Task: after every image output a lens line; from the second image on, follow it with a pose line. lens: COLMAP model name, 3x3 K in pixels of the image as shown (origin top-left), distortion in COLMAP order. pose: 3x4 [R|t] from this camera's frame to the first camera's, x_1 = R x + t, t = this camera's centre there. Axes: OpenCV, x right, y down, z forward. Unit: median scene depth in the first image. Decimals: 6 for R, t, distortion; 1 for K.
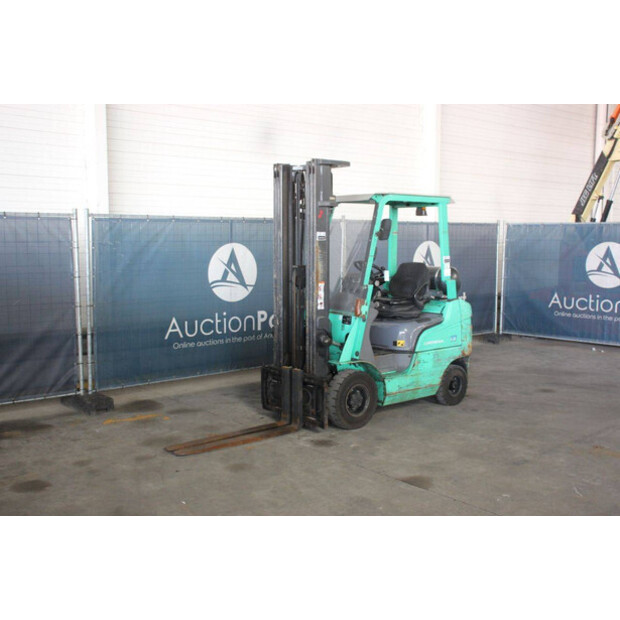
lens RADIAL K [[691.3, 0, 312.2], [0, 691.3, 314.3], [0, 0, 1]] dist [-0.023834, 0.000000]
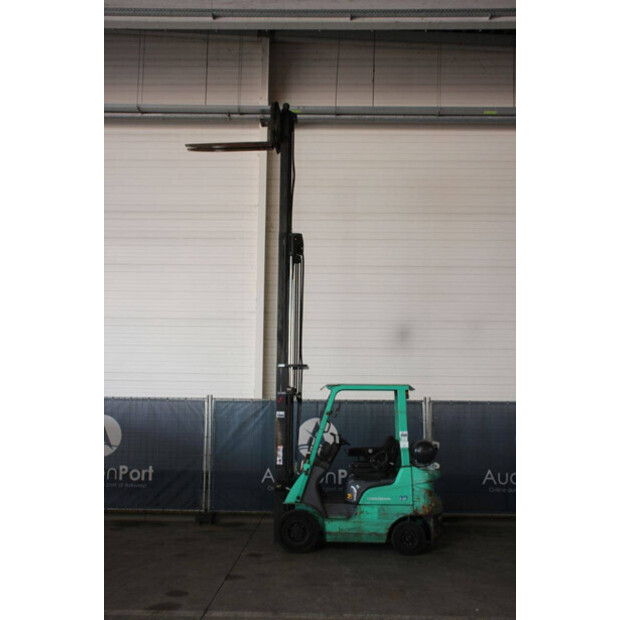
lens RADIAL K [[699.0, 0, 308.9], [0, 699.0, 316.7], [0, 0, 1]] dist [-0.013706, 0.000000]
pose [[0.741479, -0.077865, -0.666442, 0.987718], [-0.083245, 0.974894, -0.206522, -0.010506], [0.665792, 0.208610, 0.716382, -0.082689]]
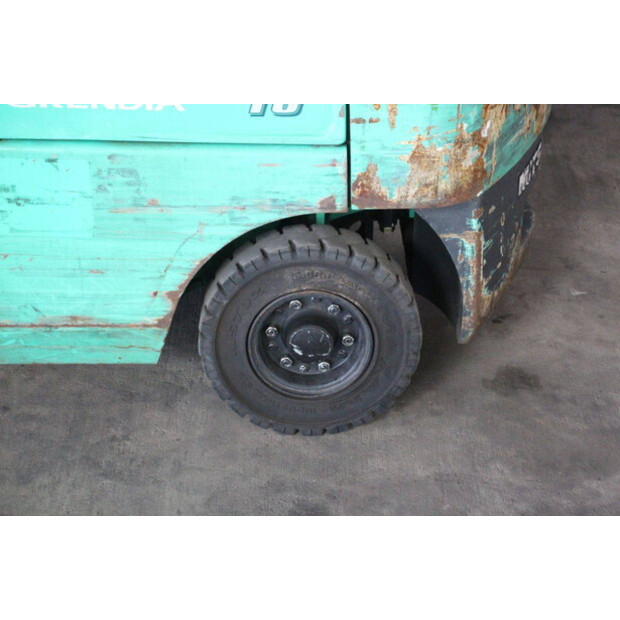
lens RADIAL K [[1454.8, 0, 315.1], [0, 1454.8, 309.0], [0, 0, 1]] dist [0.424403, 0.000000]
pose [[0.781978, 0.314142, -0.538354, 0.441908], [-0.083158, 0.908567, 0.409379, -0.068805], [0.617734, -0.275357, 0.736603, 0.766246]]
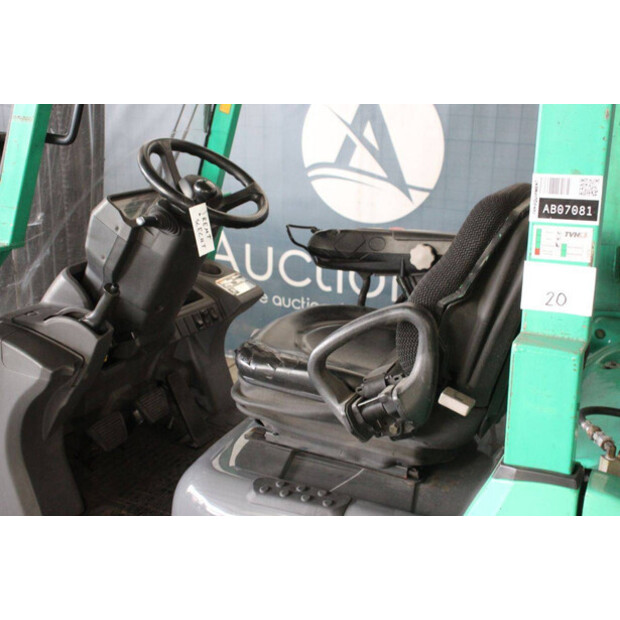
lens RADIAL K [[802.3, 0, 320.7], [0, 802.3, 308.6], [0, 0, 1]] dist [0.025826, 0.000000]
pose [[0.418864, 0.280193, -0.863739, 0.343433], [-0.131103, 0.959897, 0.247809, -0.097417], [0.898535, 0.009440, 0.438801, 0.928235]]
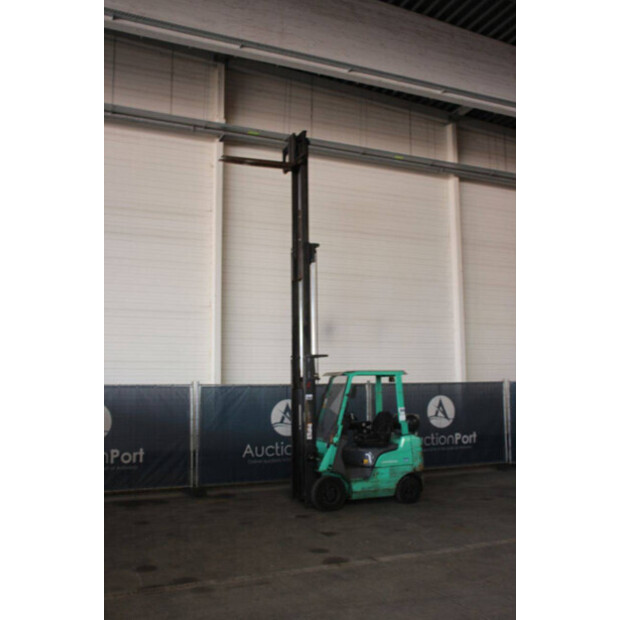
lens RADIAL K [[627.6, 0, 308.8], [0, 627.6, 304.7], [0, 0, 1]] dist [-0.070432, 0.000000]
pose [[0.957130, -0.046975, -0.285823, 0.439903], [-0.021368, 0.972623, -0.231402, 0.025870], [0.288869, 0.227590, 0.929924, -0.505388]]
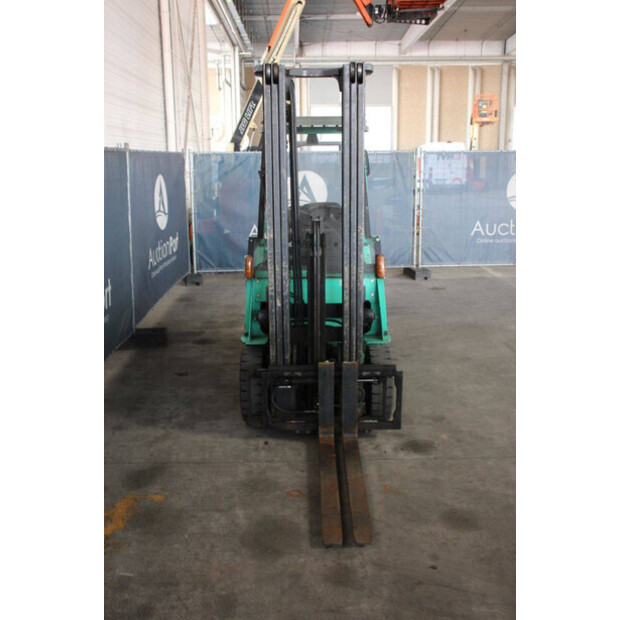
lens RADIAL K [[640.8, 0, 300.6], [0, 640.8, 330.6], [0, 0, 1]] dist [-0.043530, 0.000000]
pose [[0.644455, -0.205345, 0.736554, -0.497697], [0.097714, 0.977484, 0.187019, -0.076683], [-0.758373, -0.048554, 0.650009, 0.557586]]
